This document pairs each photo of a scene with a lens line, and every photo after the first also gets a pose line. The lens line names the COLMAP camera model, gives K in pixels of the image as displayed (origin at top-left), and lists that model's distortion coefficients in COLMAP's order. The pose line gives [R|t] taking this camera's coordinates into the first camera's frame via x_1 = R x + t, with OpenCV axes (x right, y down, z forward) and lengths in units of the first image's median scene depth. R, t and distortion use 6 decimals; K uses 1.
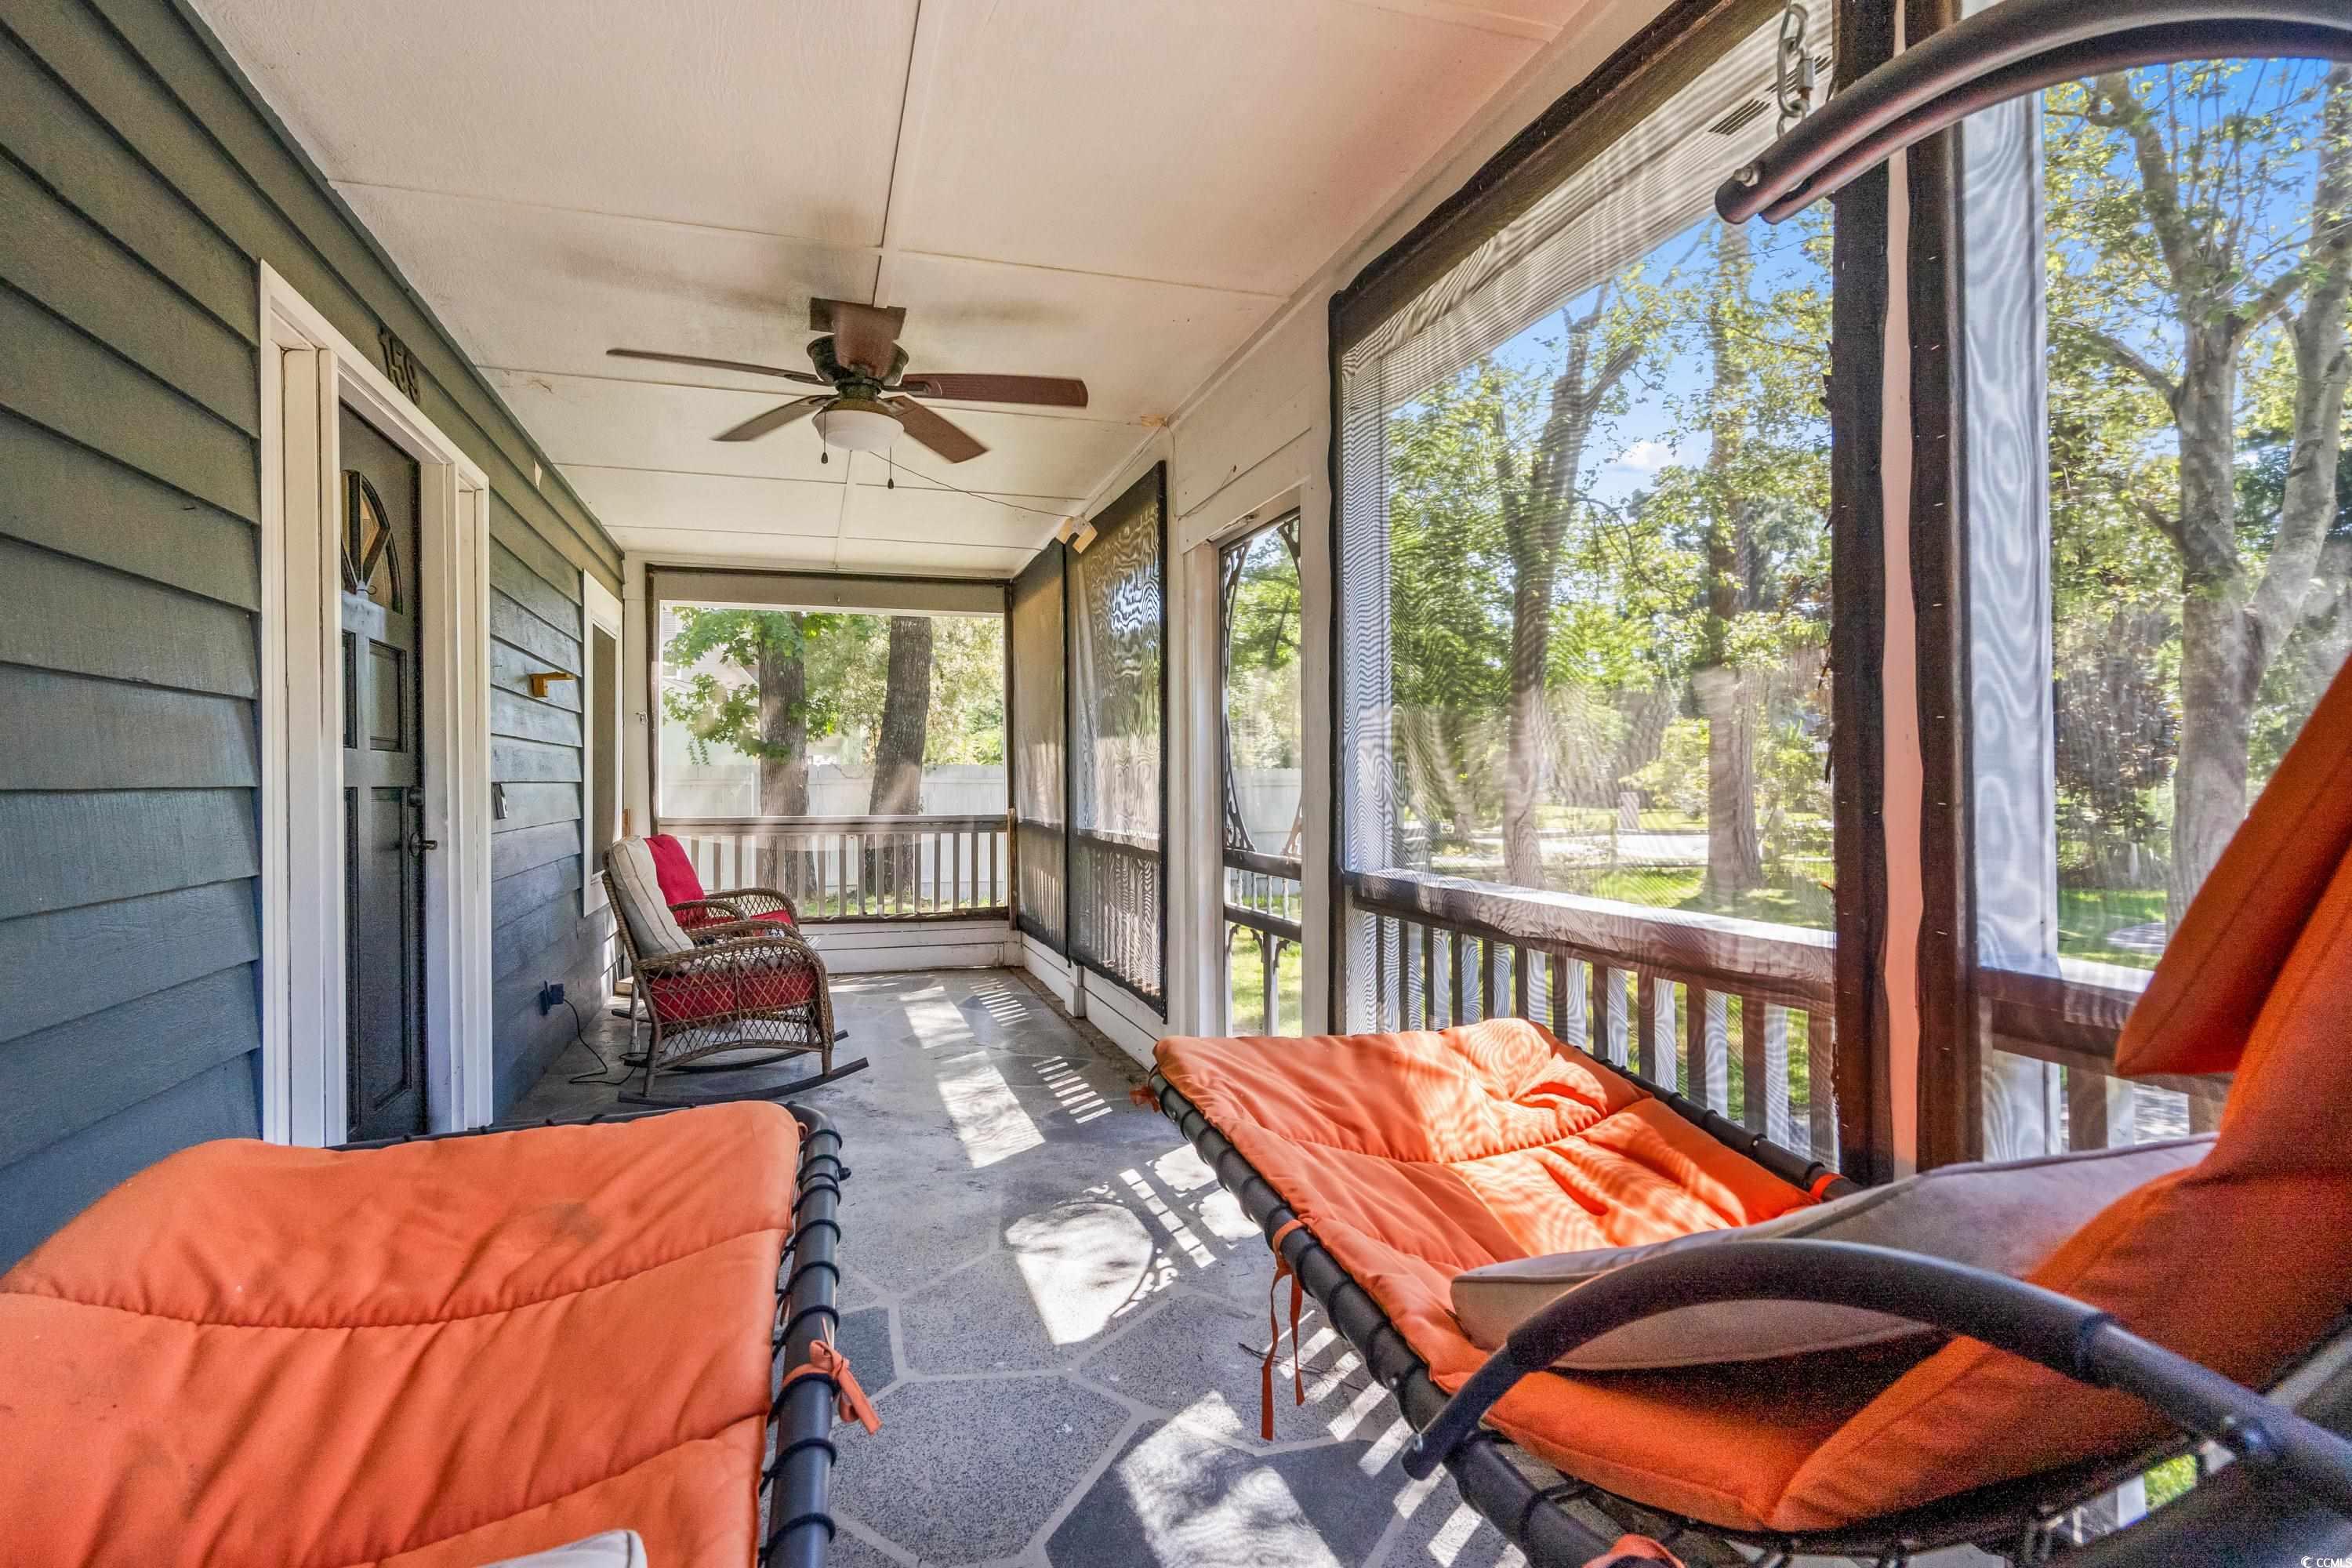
lens RADIAL K [[1131.1, 0, 1173.1], [0, 1131.1, 786.4], [0, 0, 1]] dist [0.001621, 0.000860]
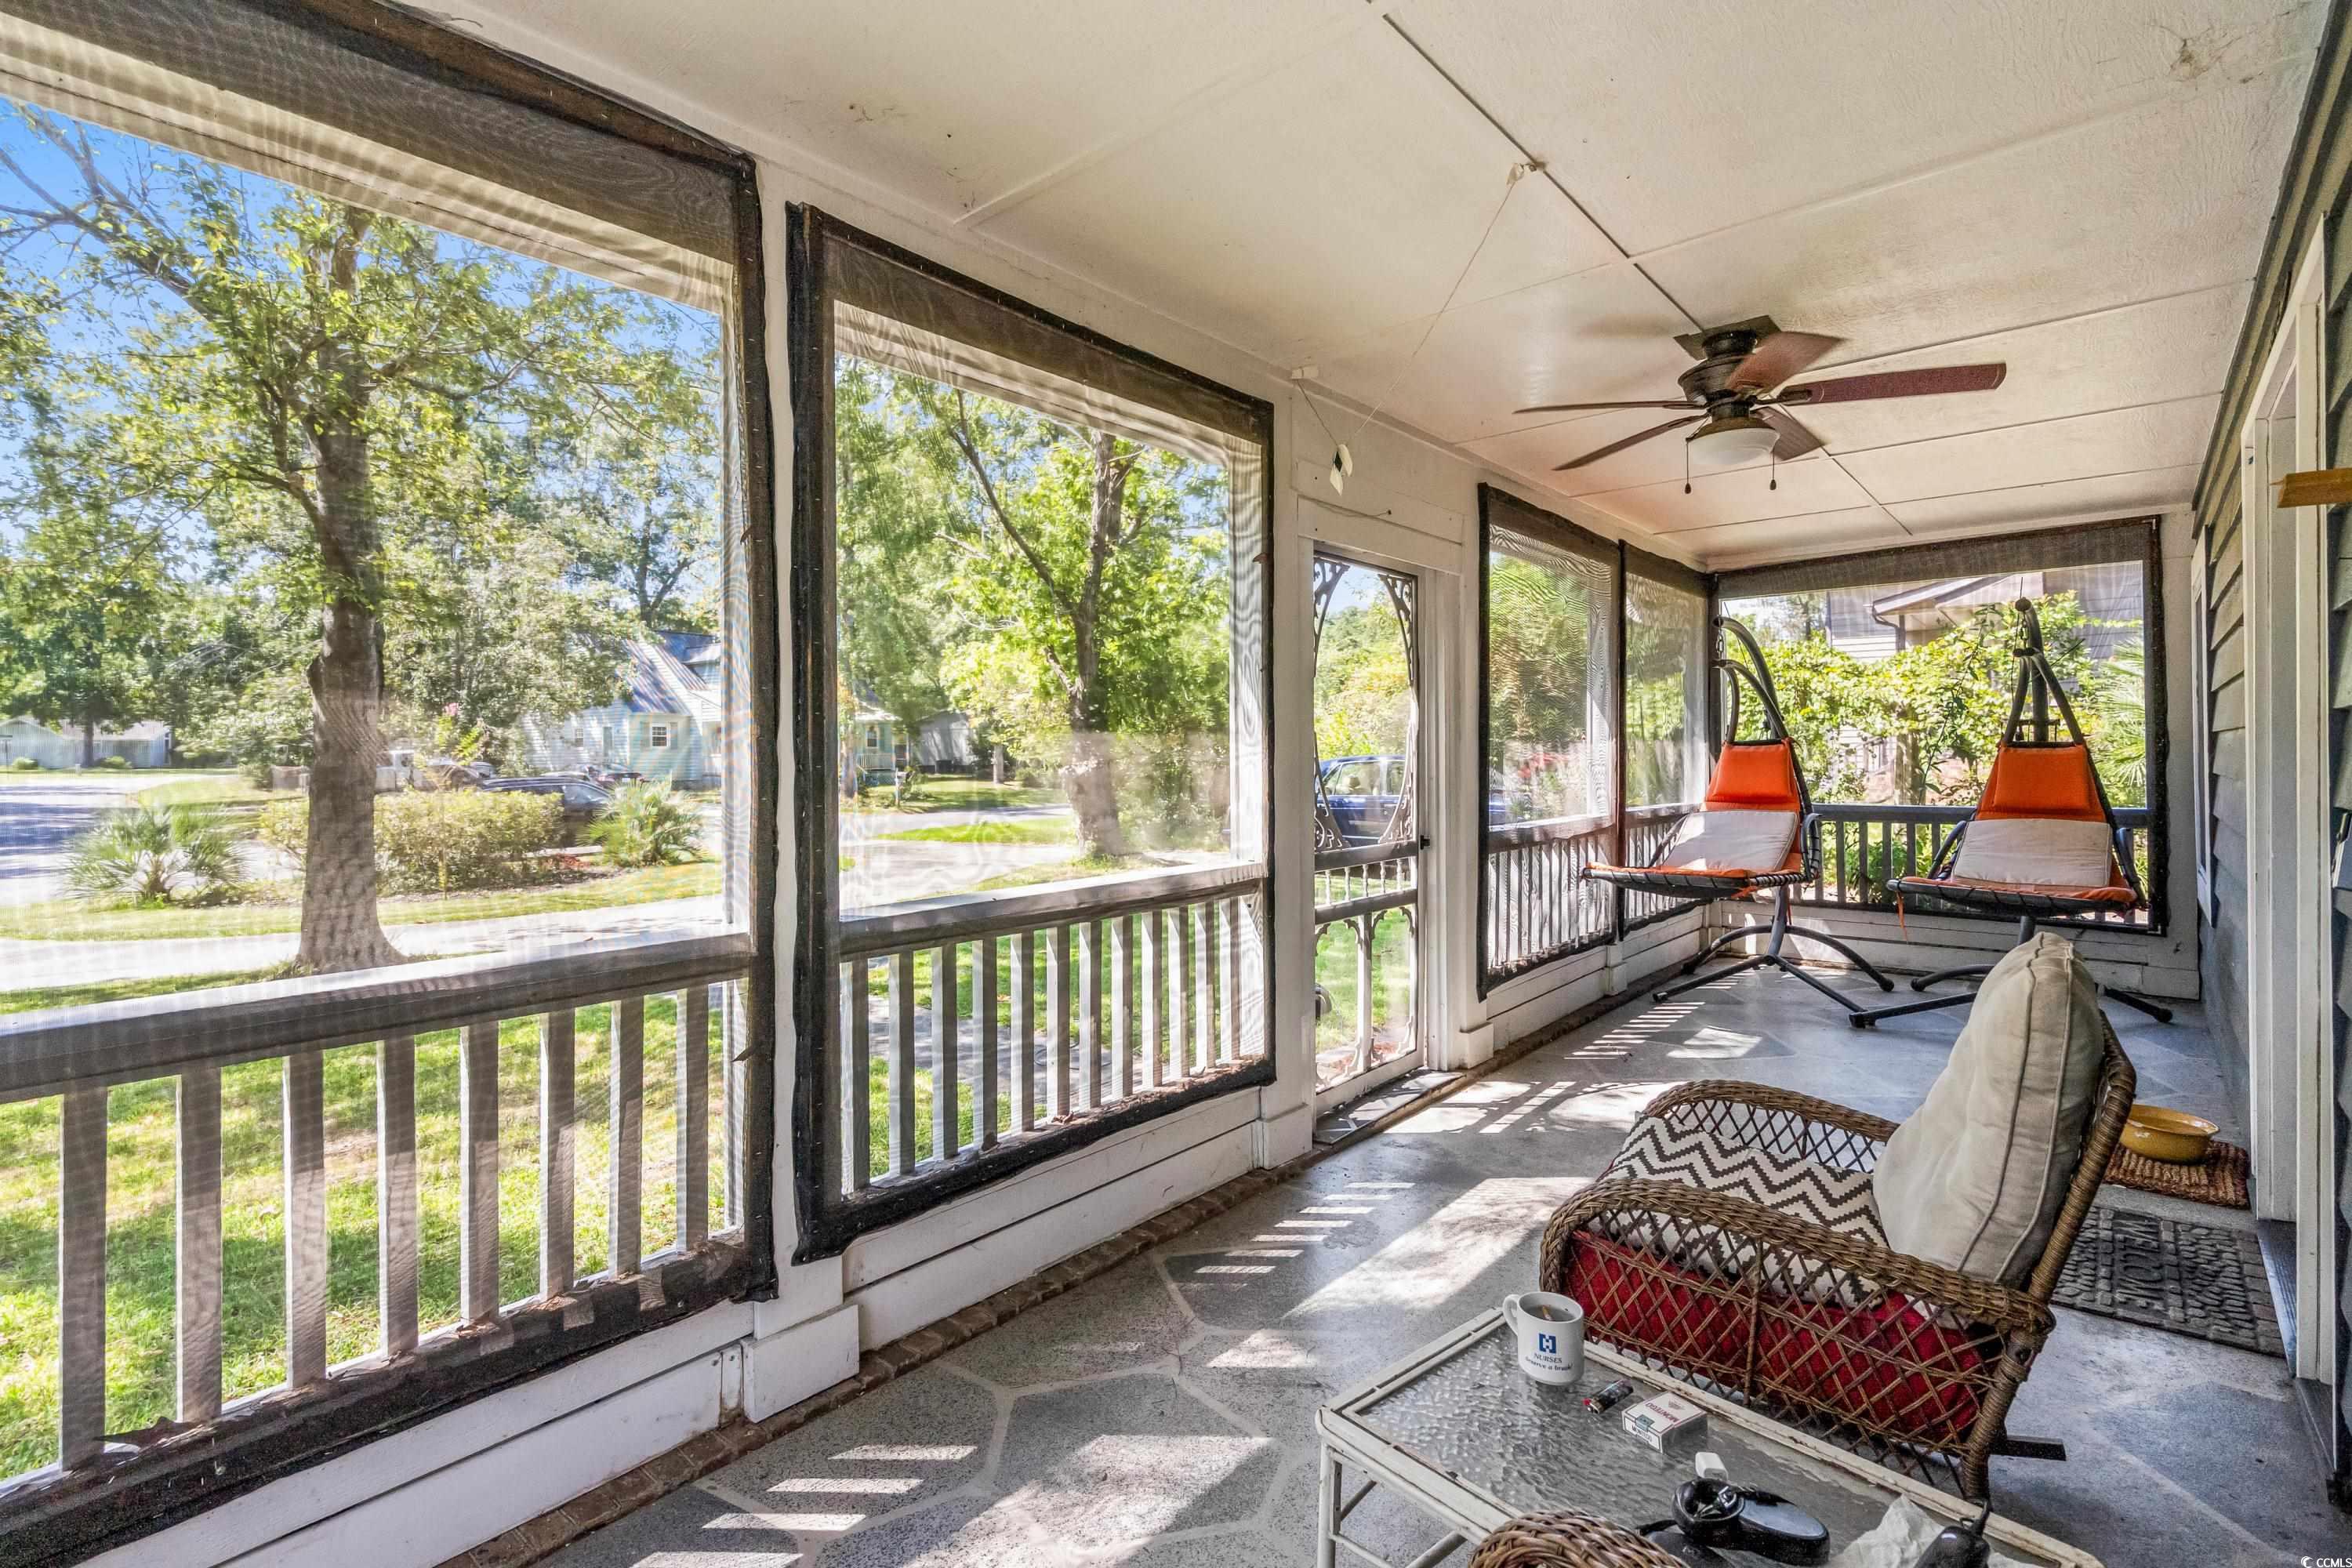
lens RADIAL K [[1131.1, 0, 1173.1], [0, 1131.1, 786.4], [0, 0, 1]] dist [0.001621, 0.000860]
pose [[-0.518485, 0.004105, 0.855077, -0.881597], [0.032165, 0.999374, 0.014706, -0.027410], [-0.854481, 0.035129, -0.518293, 1.935393]]
